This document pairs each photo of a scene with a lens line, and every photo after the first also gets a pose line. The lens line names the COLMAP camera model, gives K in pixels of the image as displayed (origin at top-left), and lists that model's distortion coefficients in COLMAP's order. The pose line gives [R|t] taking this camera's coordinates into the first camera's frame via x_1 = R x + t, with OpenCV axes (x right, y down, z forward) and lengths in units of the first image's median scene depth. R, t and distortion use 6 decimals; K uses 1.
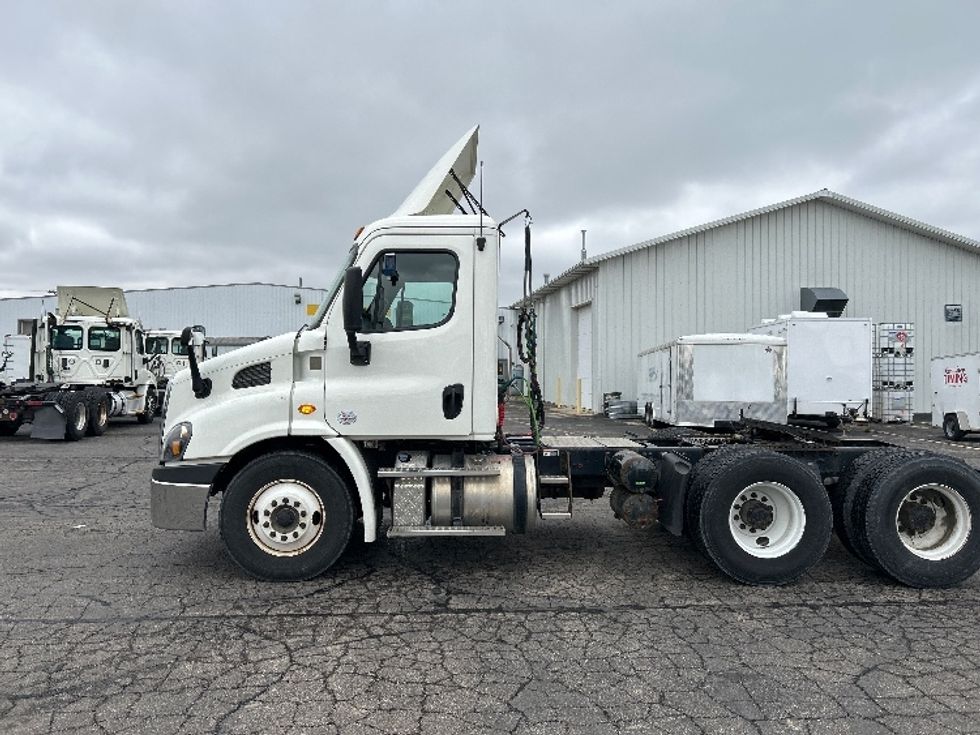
lens RADIAL K [[729.0, 0, 483.9], [0, 729.0, 366.1], [0, 0, 1]] dist [0.048367, -0.056730]
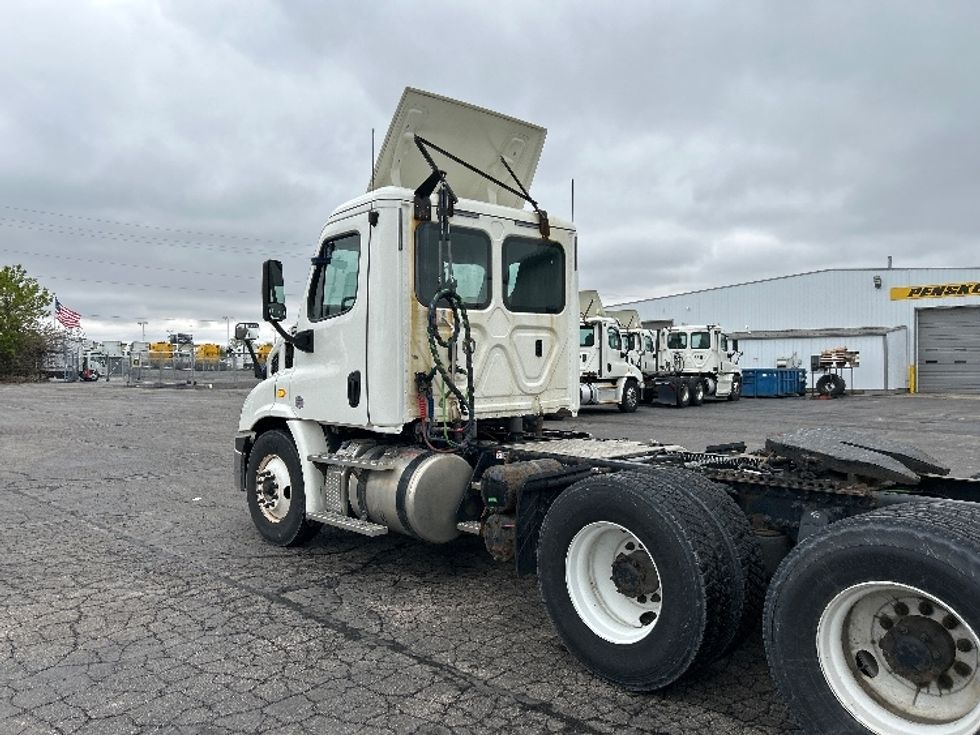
lens RADIAL K [[729.0, 0, 483.9], [0, 729.0, 366.1], [0, 0, 1]] dist [0.048367, -0.056730]
pose [[0.661877, -0.003448, -0.749605, 0.800483], [0.008358, 0.999961, 0.002780, 0.017296], [0.749566, -0.008105, 0.661880, 0.495995]]
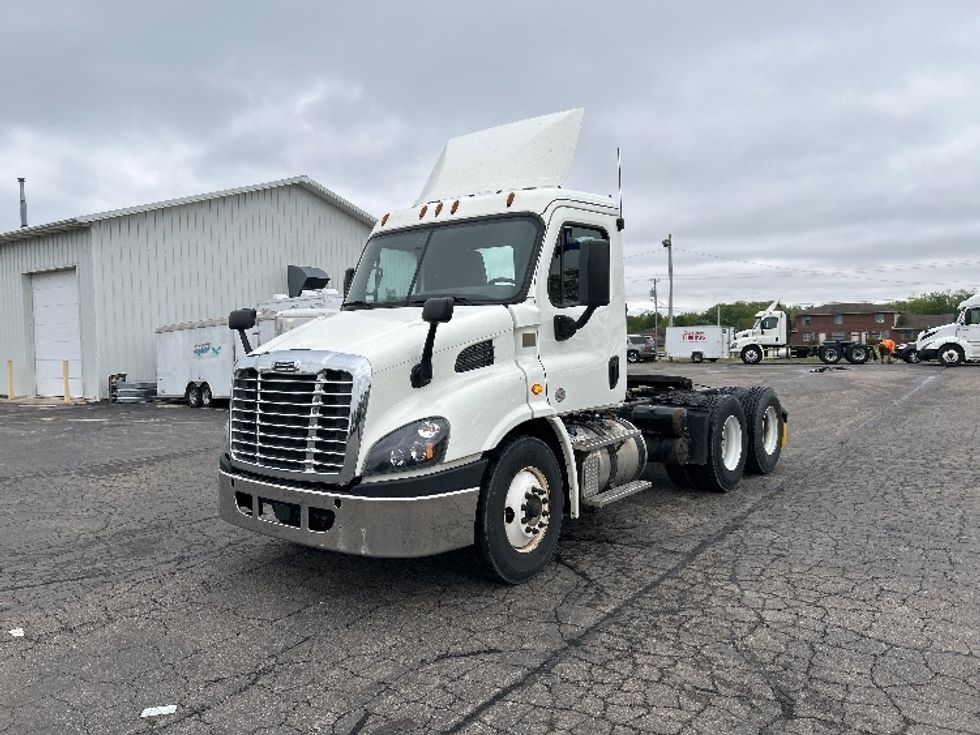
lens RADIAL K [[729.0, 0, 483.9], [0, 729.0, 366.1], [0, 0, 1]] dist [0.048367, -0.056730]
pose [[0.653275, -0.052041, 0.755330, -0.984880], [0.025615, 0.998583, 0.046646, -0.015577], [-0.756687, -0.011125, 0.653682, 0.449840]]
